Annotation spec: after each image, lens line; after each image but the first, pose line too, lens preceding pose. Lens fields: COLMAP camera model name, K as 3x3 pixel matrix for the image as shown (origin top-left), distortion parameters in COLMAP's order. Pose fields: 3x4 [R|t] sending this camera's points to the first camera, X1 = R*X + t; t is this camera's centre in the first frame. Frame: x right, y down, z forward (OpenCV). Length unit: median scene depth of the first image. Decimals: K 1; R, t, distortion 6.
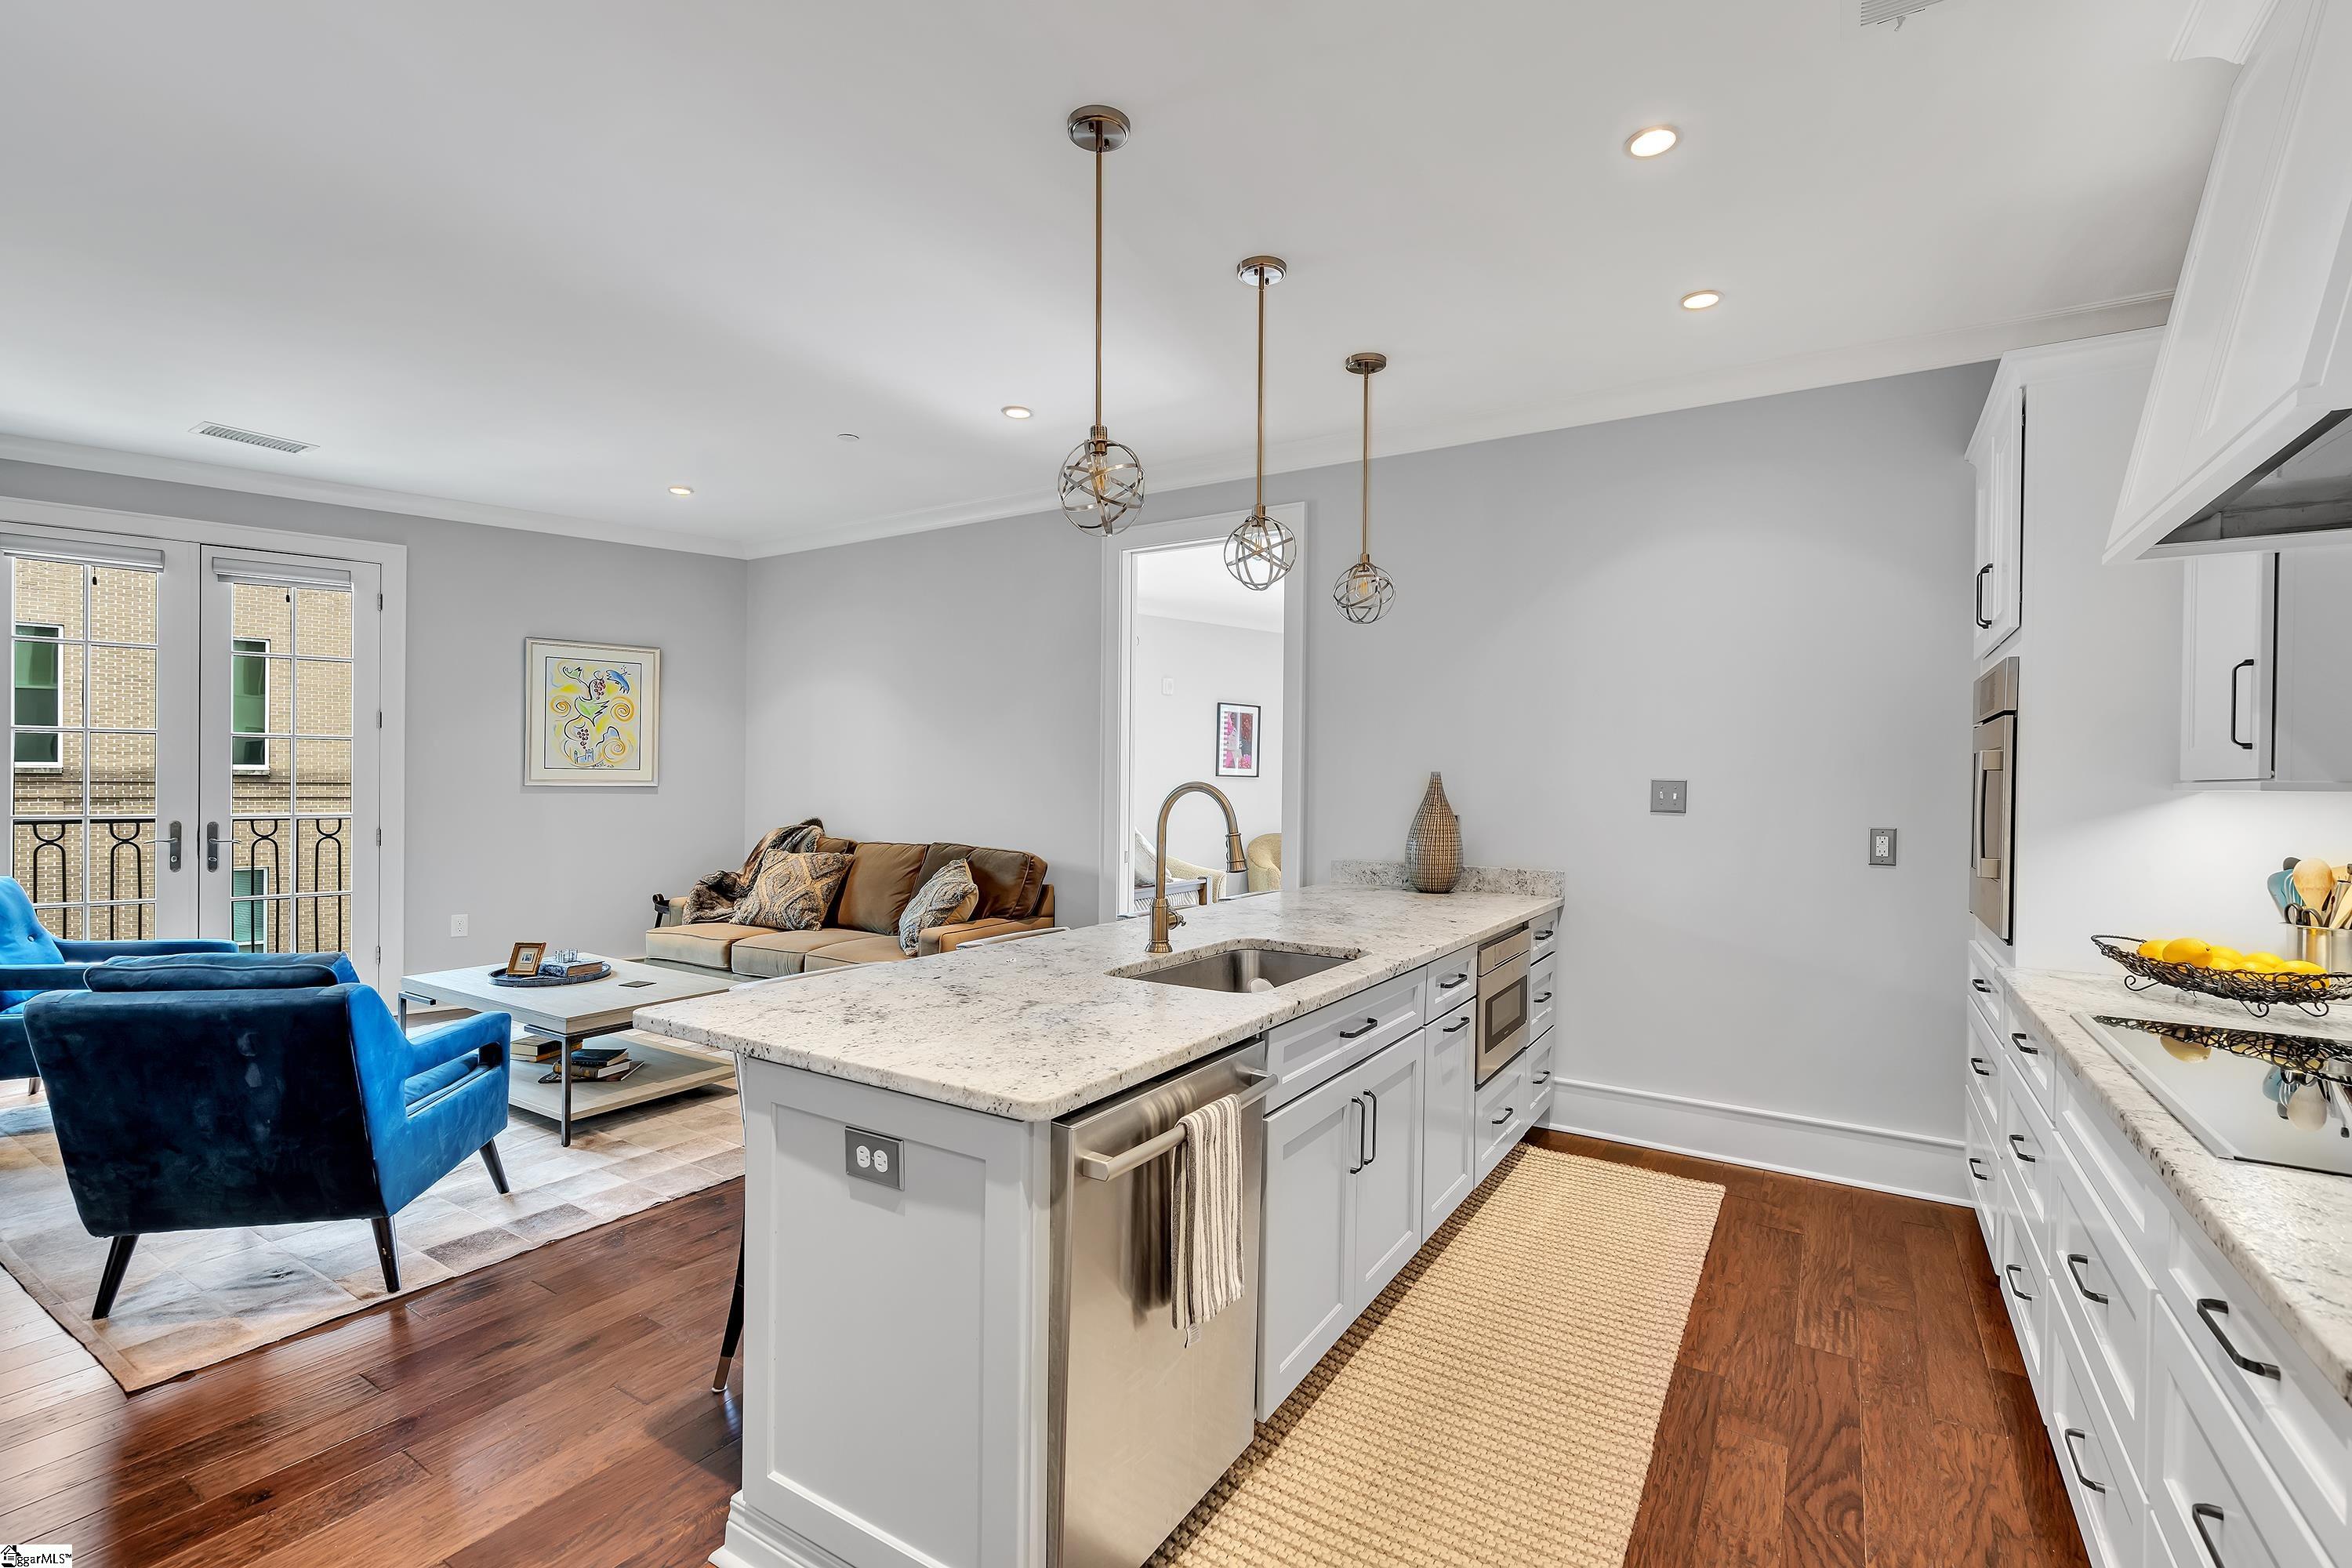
lens RADIAL K [[1056.9, 0, 1183.4], [0, 1056.9, 785.1], [0, 0, 1]] dist [-0.001595, -0.000113]
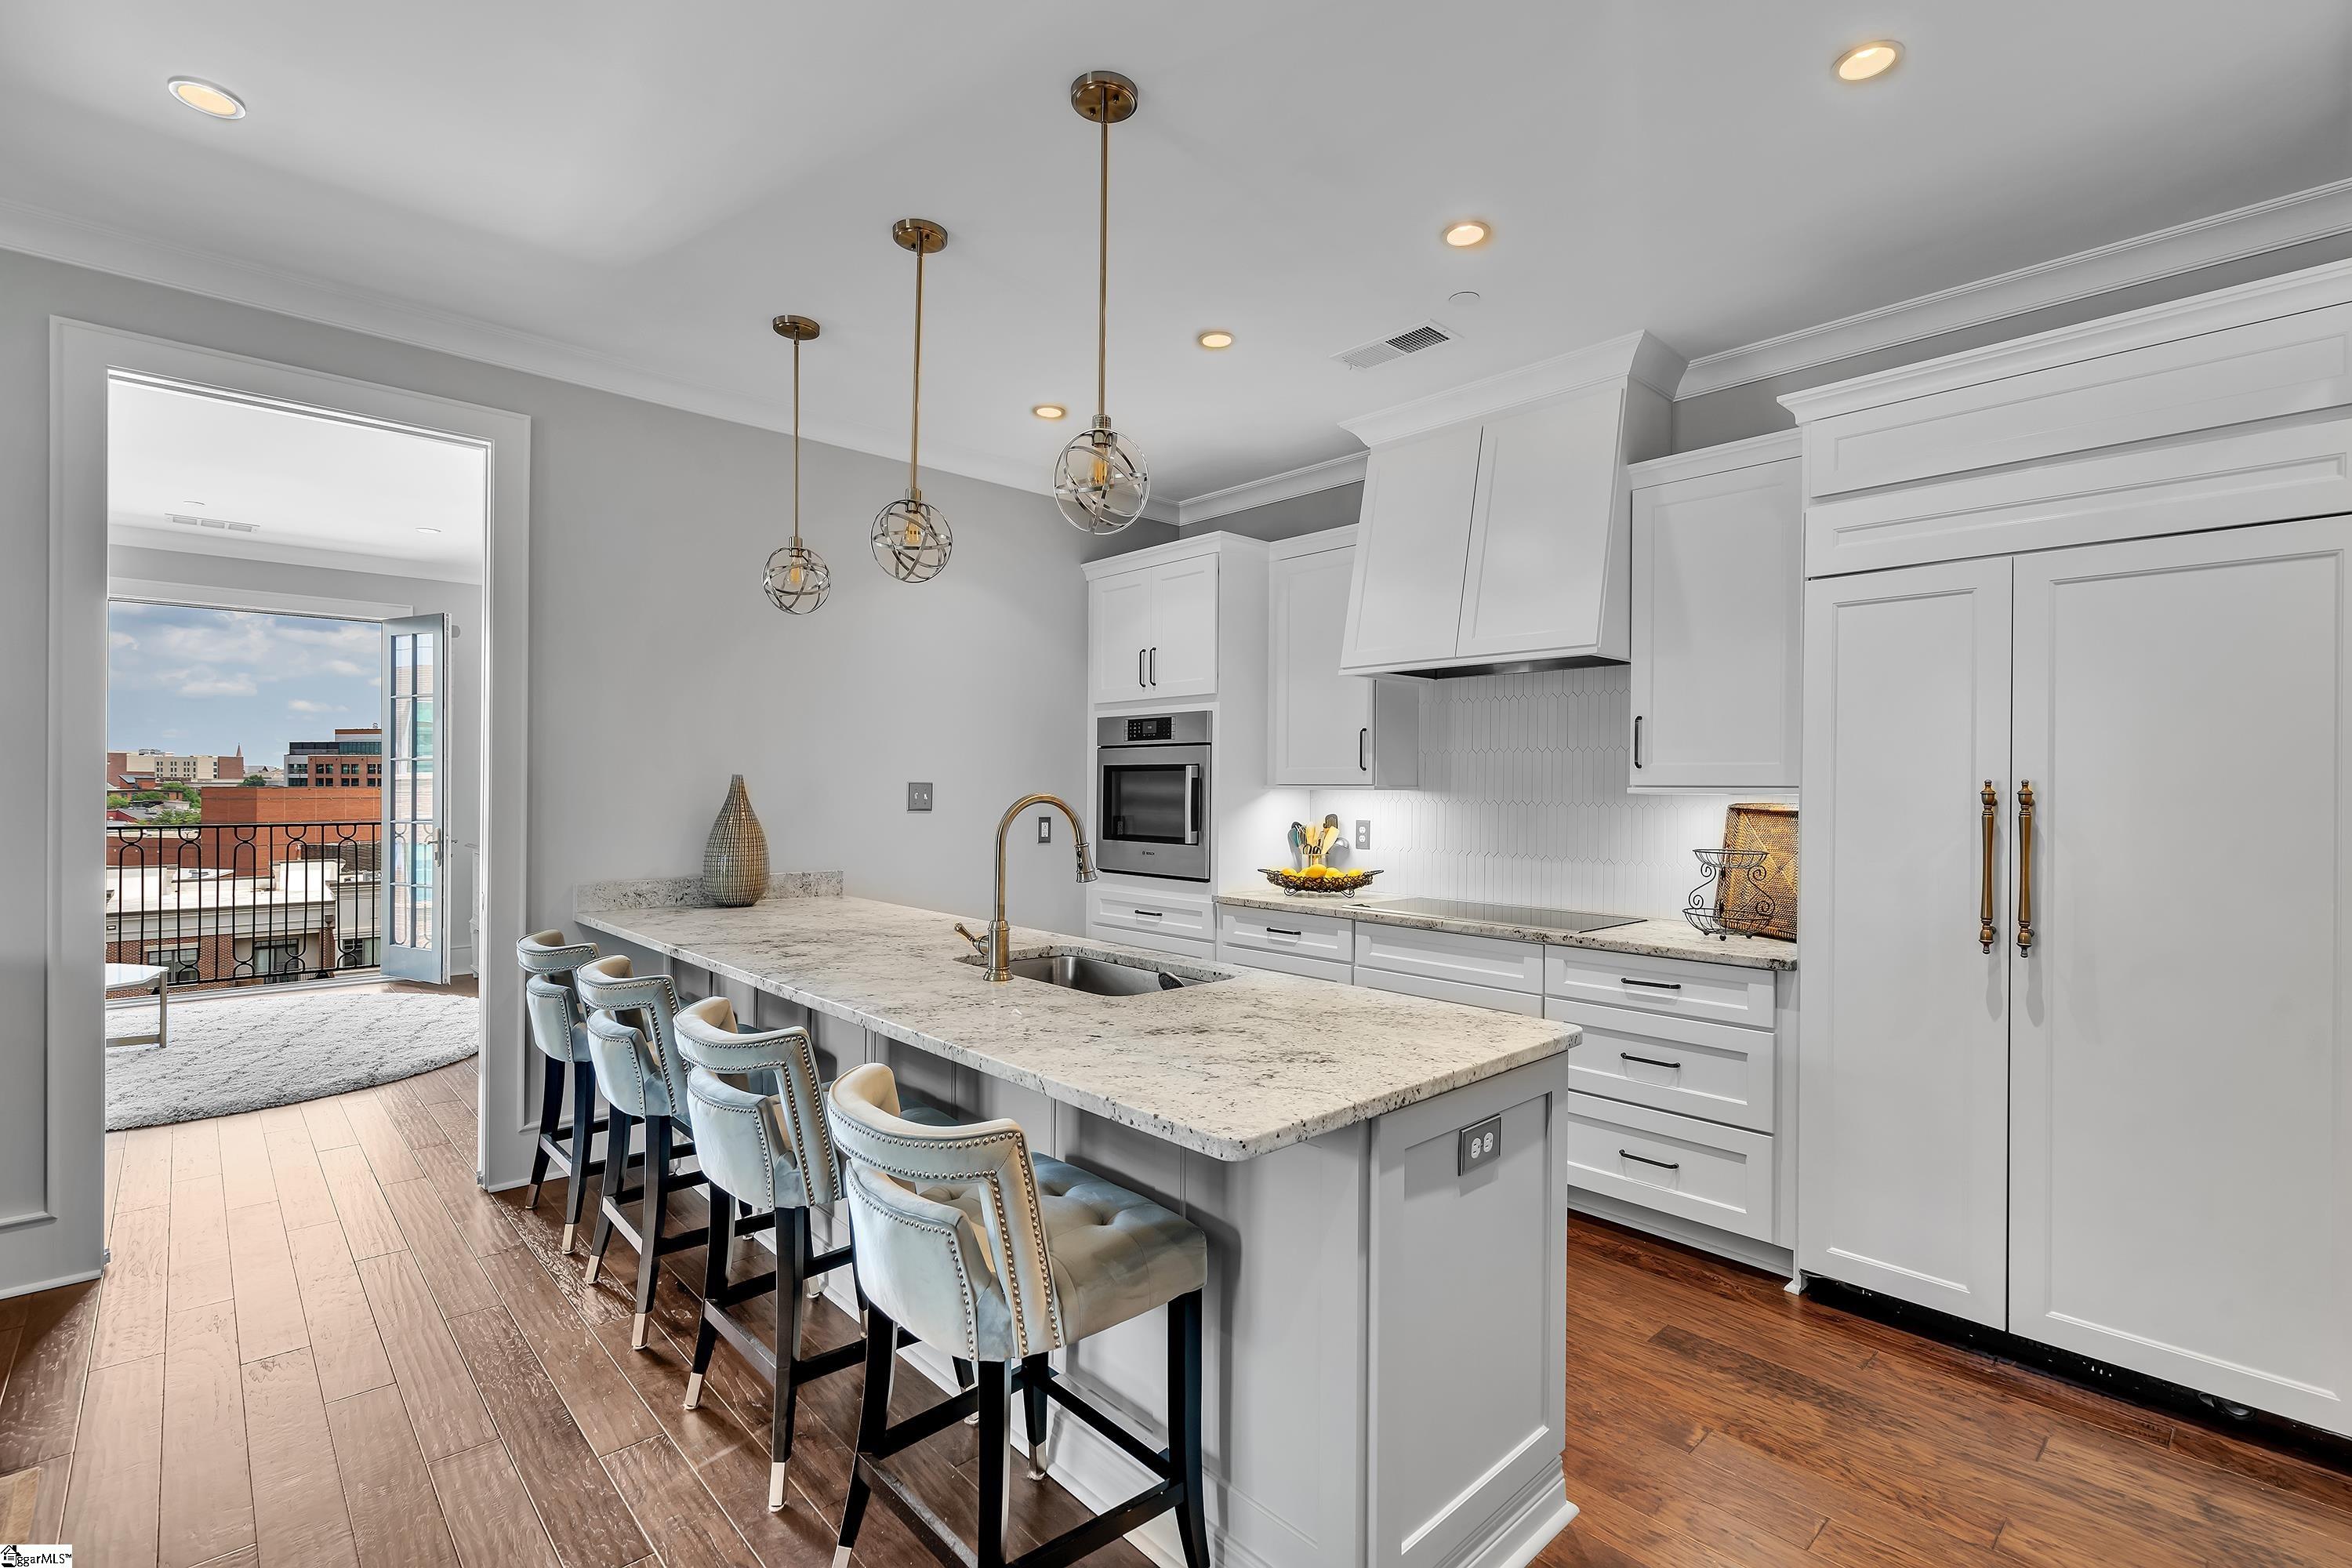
lens RADIAL K [[1056.9, 0, 1186.4], [0, 1056.9, 783.4], [0, 0, 1]] dist [-0.001595, -0.000113]
pose [[0.252165, -0.007531, 0.967655, -0.648113], [0.000359, 0.999970, 0.007688, -0.014195], [-0.967684, -0.001591, 0.252160, 0.461740]]
